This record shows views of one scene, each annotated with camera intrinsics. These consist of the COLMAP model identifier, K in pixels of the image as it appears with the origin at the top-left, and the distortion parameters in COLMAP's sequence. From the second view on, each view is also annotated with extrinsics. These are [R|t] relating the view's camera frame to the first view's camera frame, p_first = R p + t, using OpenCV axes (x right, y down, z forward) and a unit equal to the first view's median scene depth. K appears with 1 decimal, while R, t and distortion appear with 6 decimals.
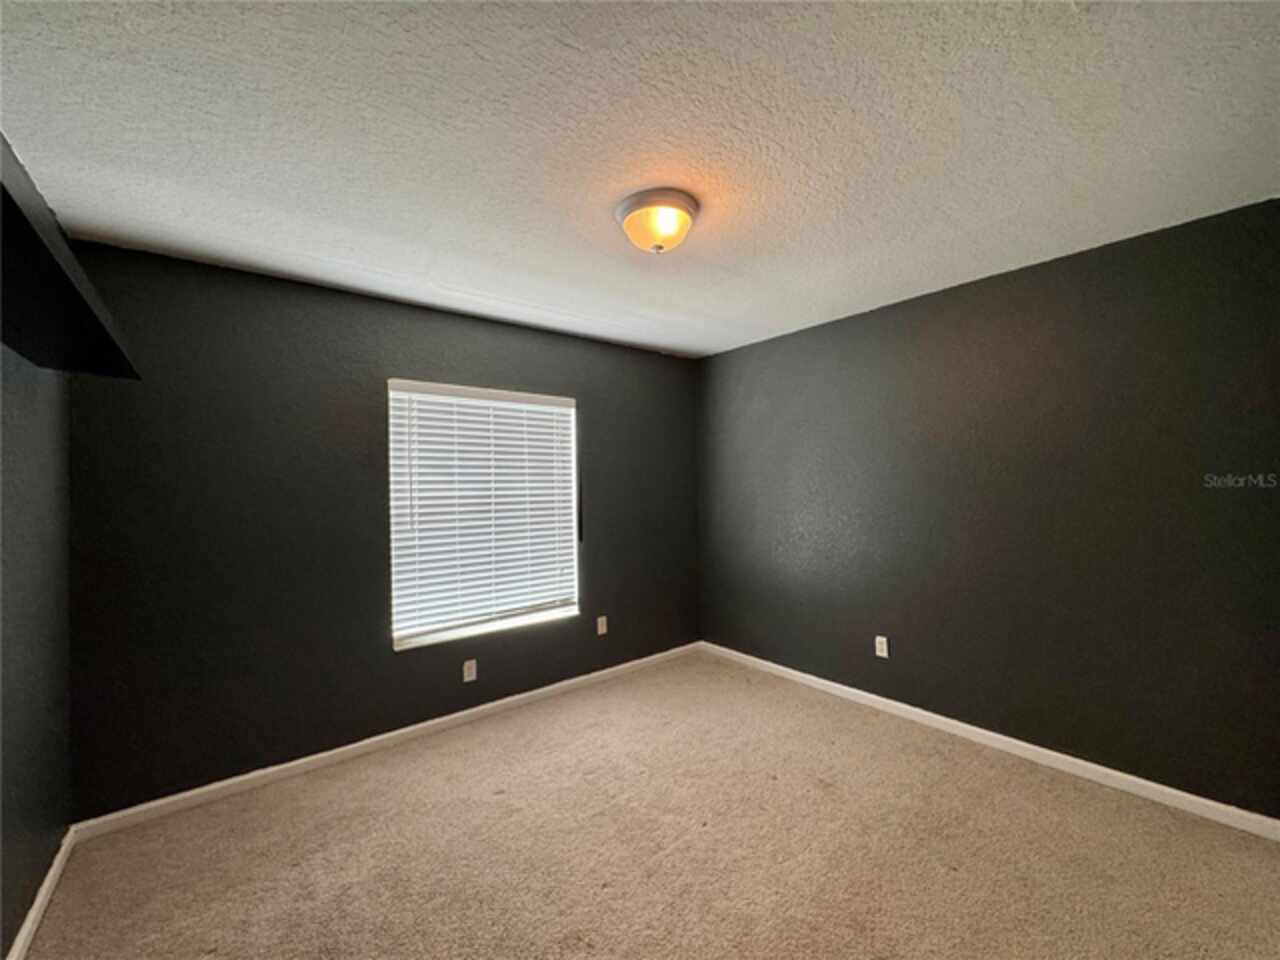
lens RADIAL K [[509.7, 0, 637.9], [0, 509.7, 482.5], [0, 0, 1]] dist [-0.001480, 0.000540]
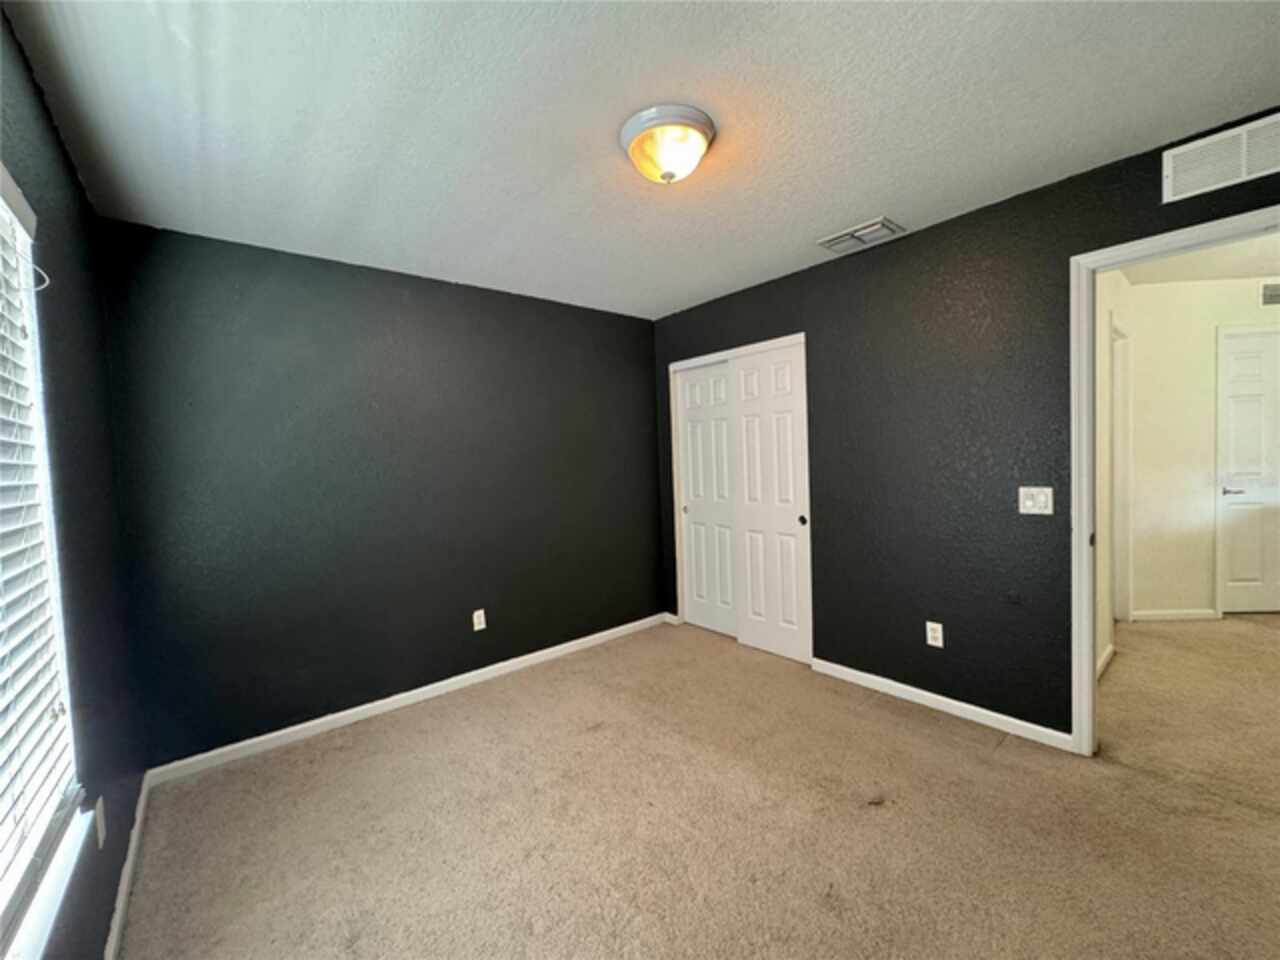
lens RADIAL K [[509.7, 0, 638.5], [0, 509.7, 480.0], [0, 0, 1]] dist [-0.001480, 0.000540]
pose [[-0.020595, -0.025145, 0.999472, -0.560935], [0.034221, 0.999080, 0.025840, 0.025254], [-0.999202, 0.034735, -0.019716, 0.707342]]
